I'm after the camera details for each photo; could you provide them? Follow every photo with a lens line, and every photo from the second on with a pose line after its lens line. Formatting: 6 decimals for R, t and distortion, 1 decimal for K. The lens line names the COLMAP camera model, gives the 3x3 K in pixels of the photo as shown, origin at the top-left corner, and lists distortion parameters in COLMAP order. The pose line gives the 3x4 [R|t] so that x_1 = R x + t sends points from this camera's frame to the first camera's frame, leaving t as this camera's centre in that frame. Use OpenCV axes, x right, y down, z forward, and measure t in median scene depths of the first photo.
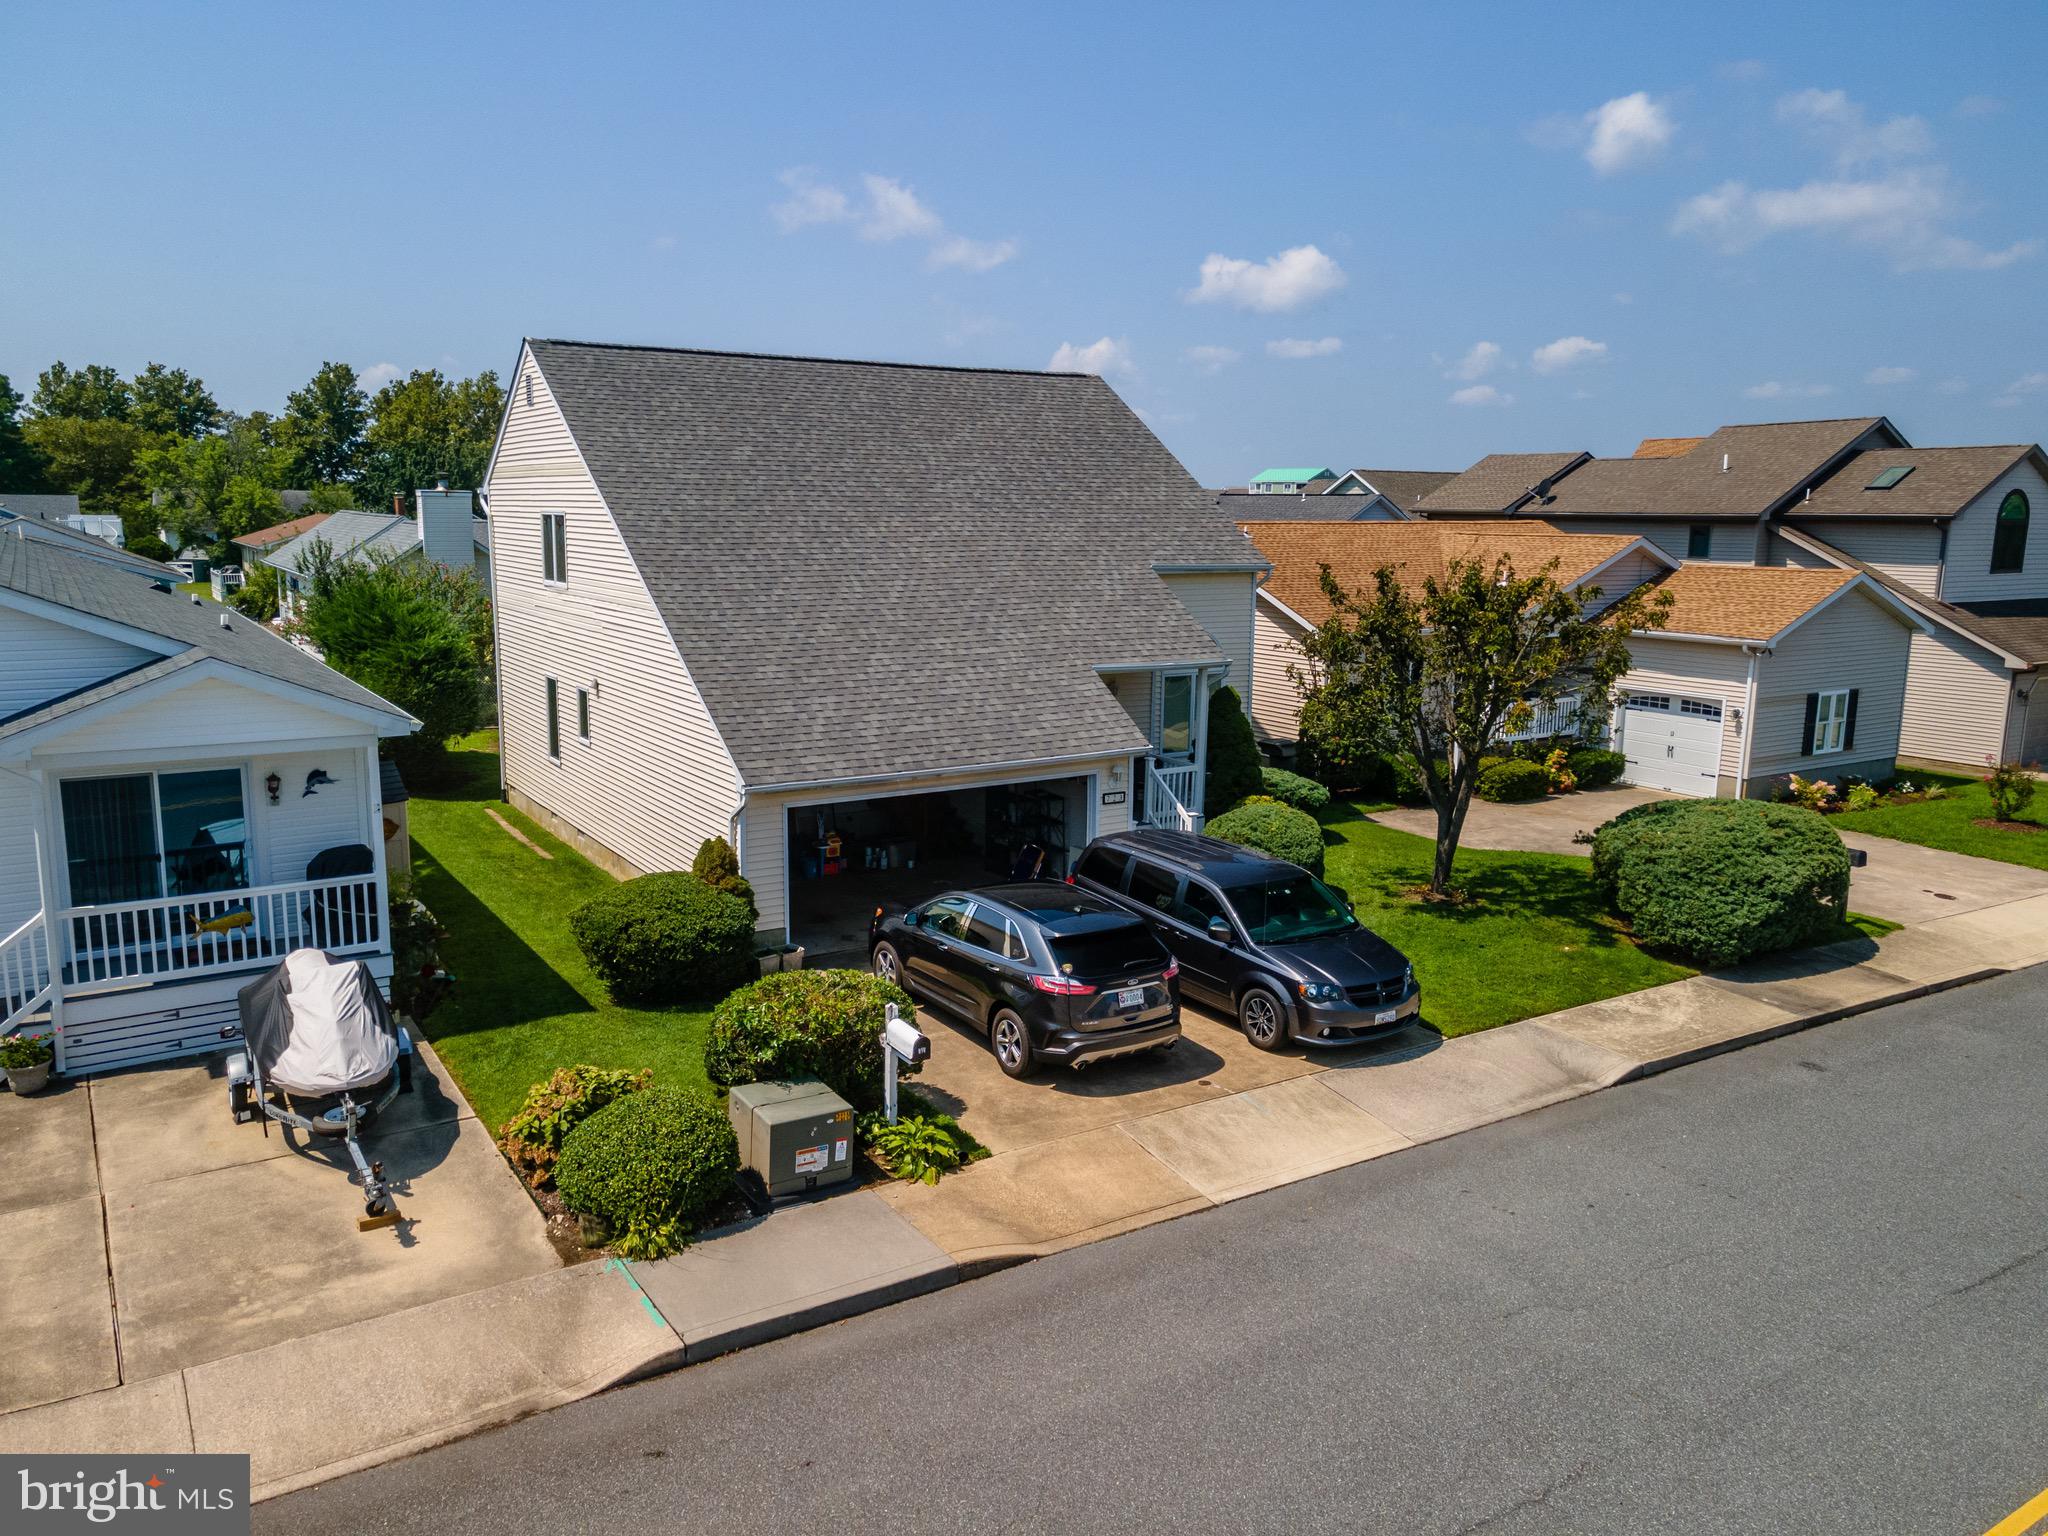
lens RADIAL K [[1485.9, 0, 1016.7], [0, 1485.9, 747.5], [0, 0, 1]] dist [0.031970, 0.027144]
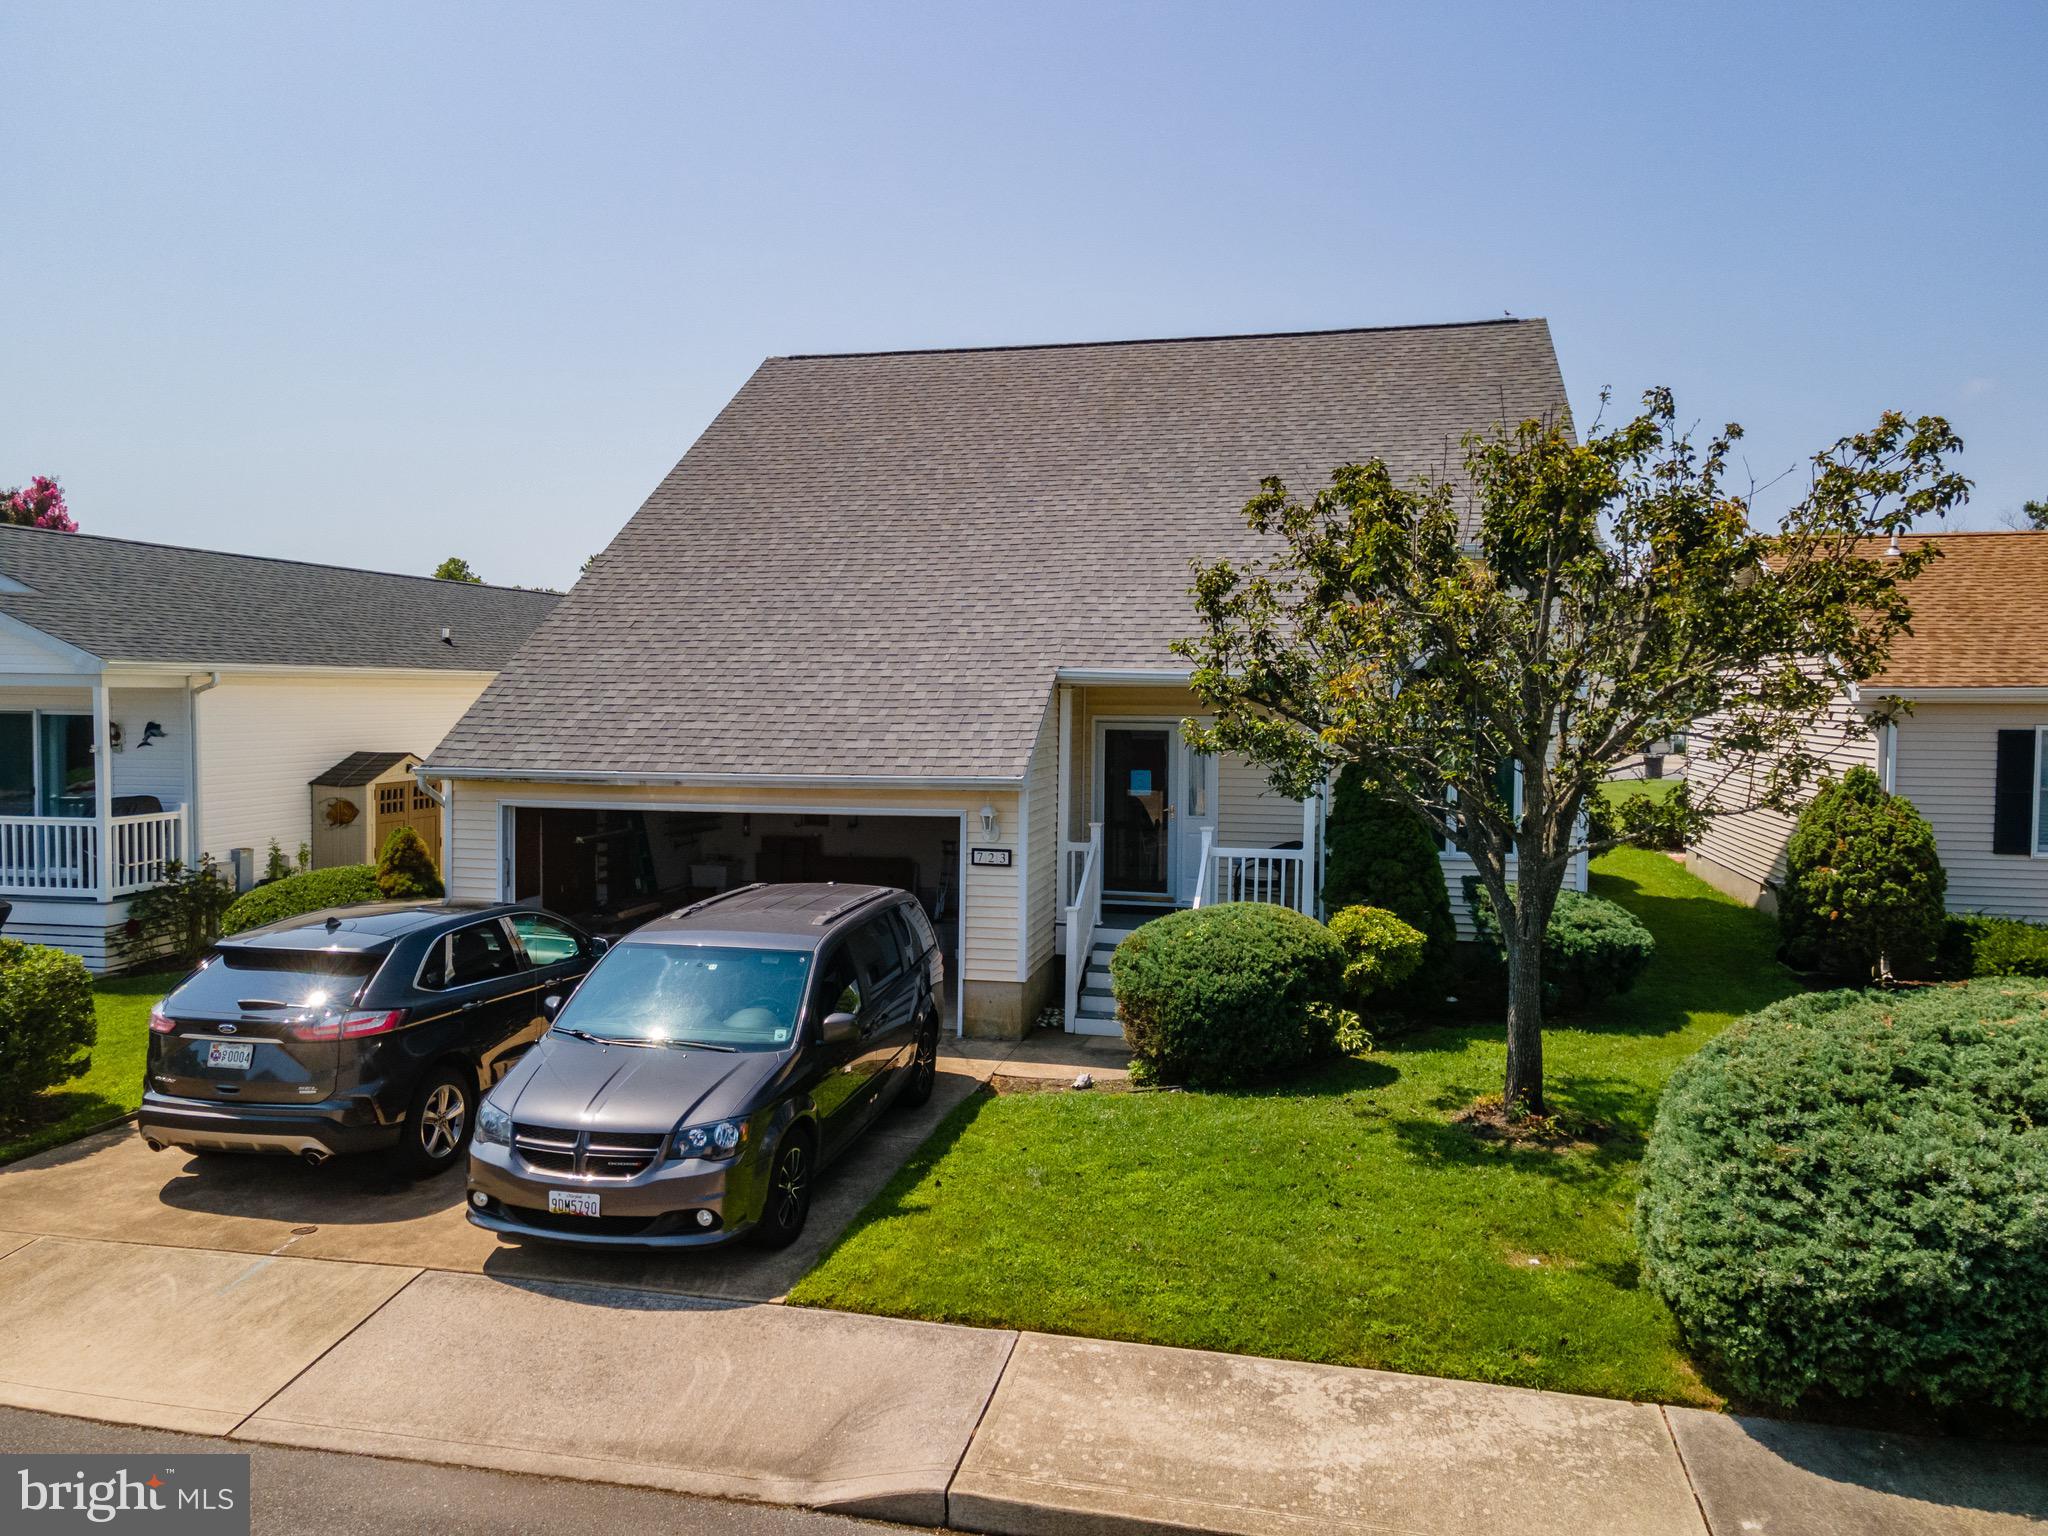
lens RADIAL K [[1485.9, 0, 1016.4], [0, 1485.9, 759.6], [0, 0, 1]] dist [0.031970, 0.027144]
pose [[0.706631, 0.029016, -0.706987, 0.597660], [-0.114457, 0.990688, -0.073740, 0.042940], [0.698264, 0.133027, 0.703371, 0.610837]]
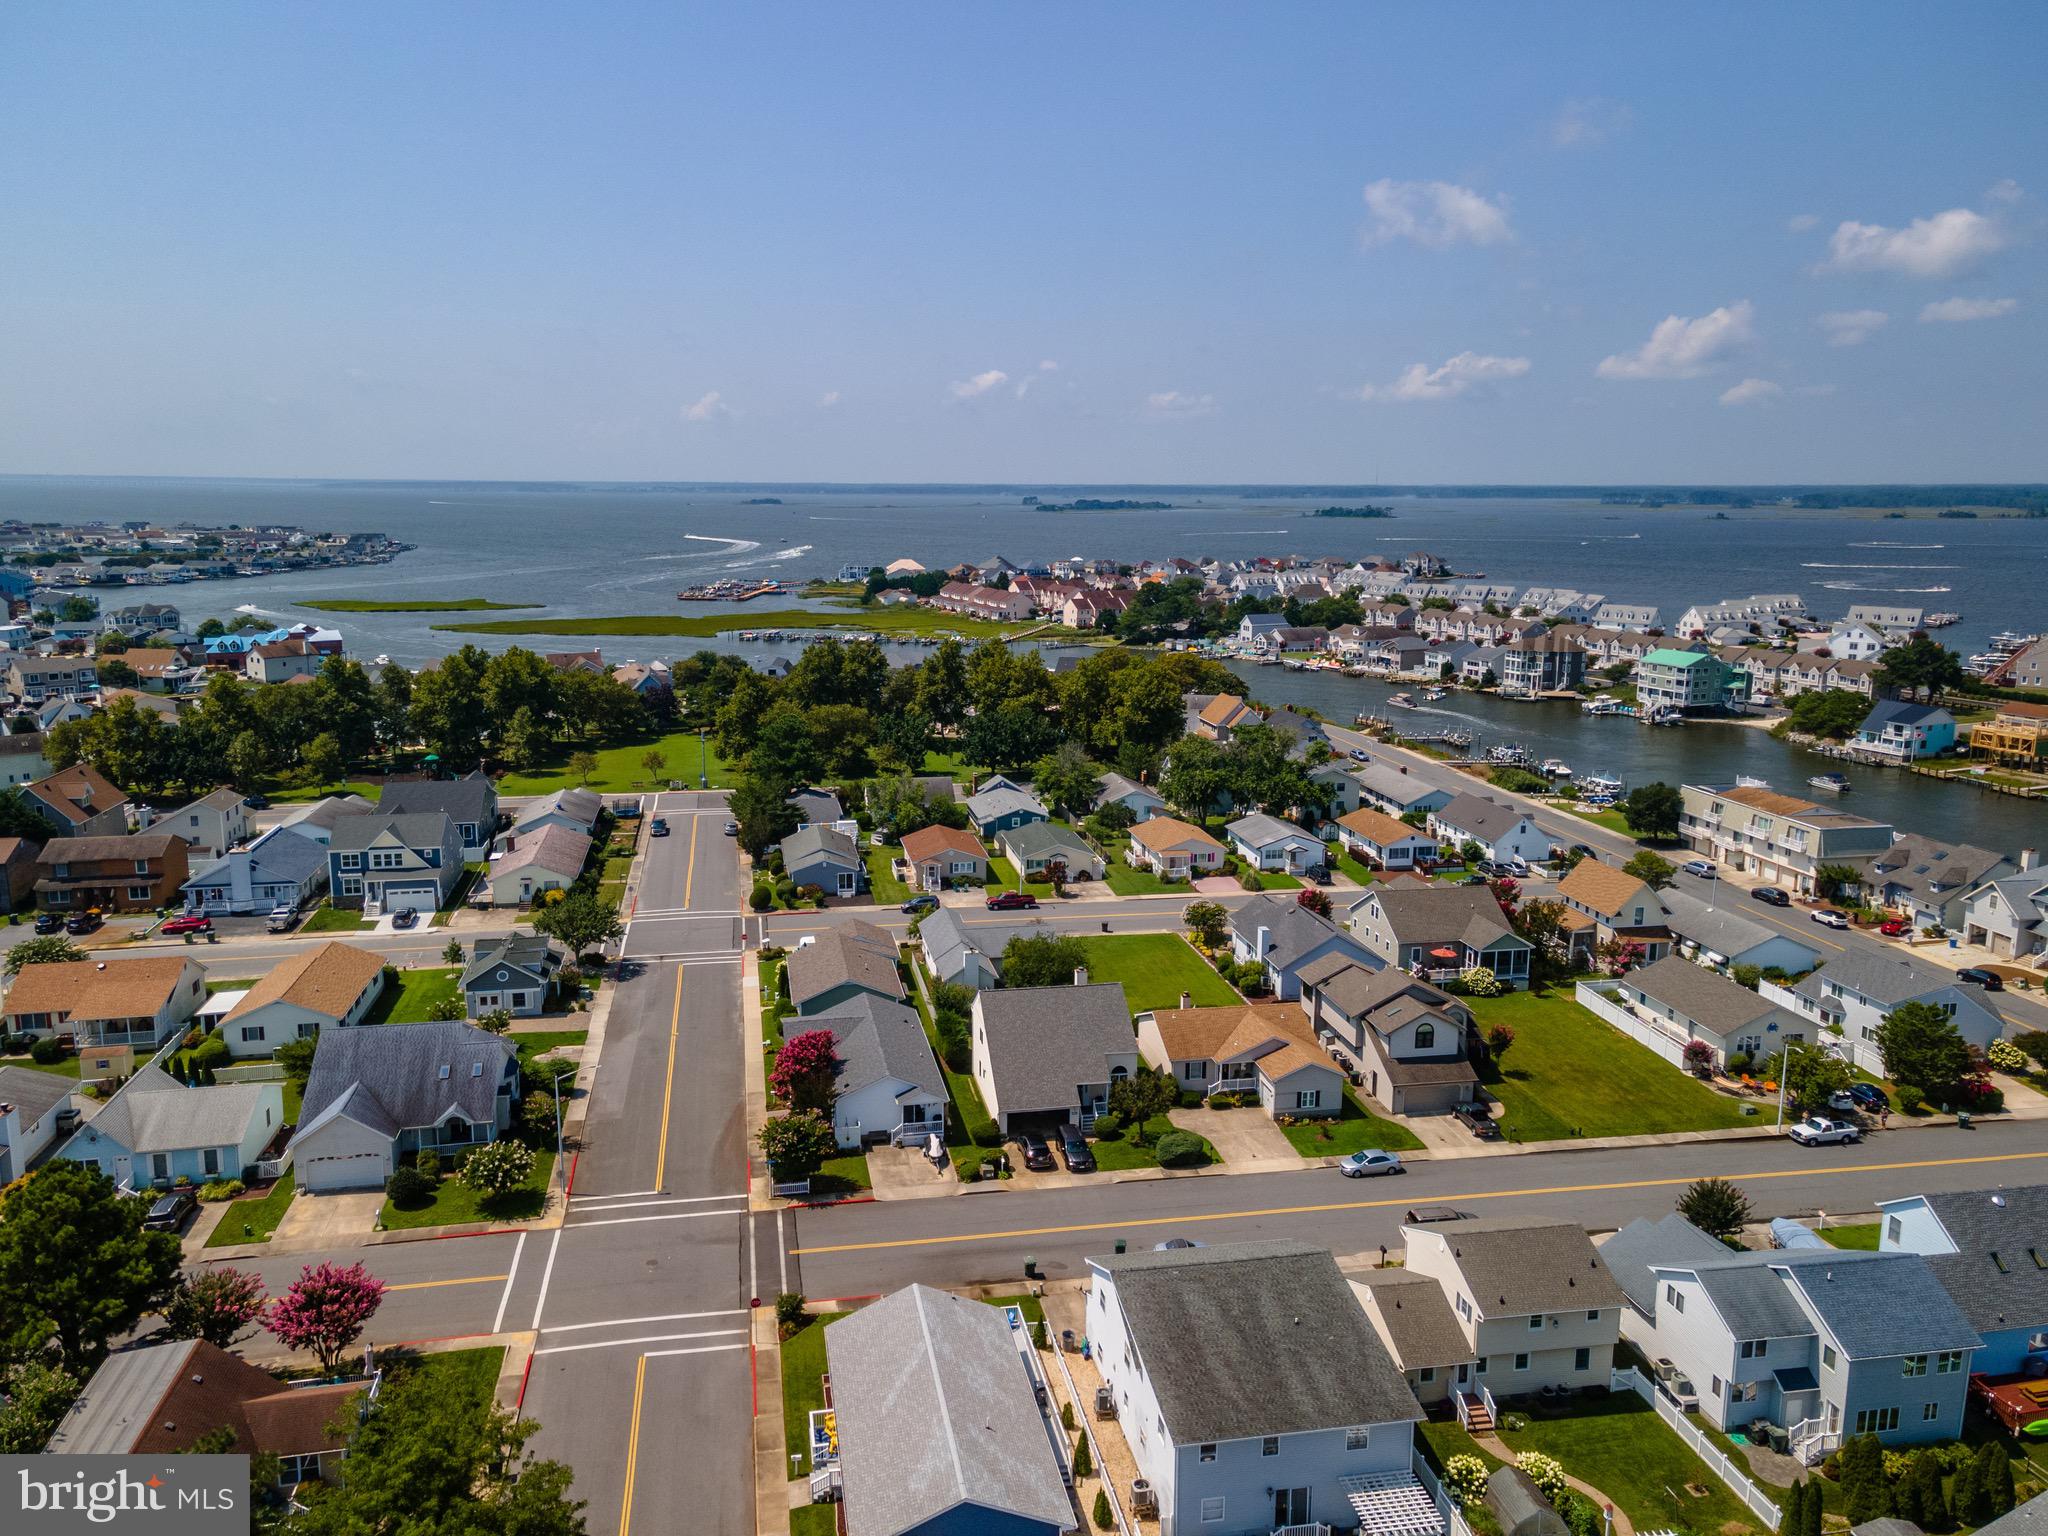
lens RADIAL K [[1485.9, 0, 1016.8], [0, 1485.9, 747.2], [0, 0, 1]] dist [0.031970, 0.027144]
pose [[0.929986, 0.062129, -0.362306, 1.874190], [-0.058720, 0.998066, 0.020426, -1.486504], [0.362874, 0.002279, 0.931835, -4.354209]]
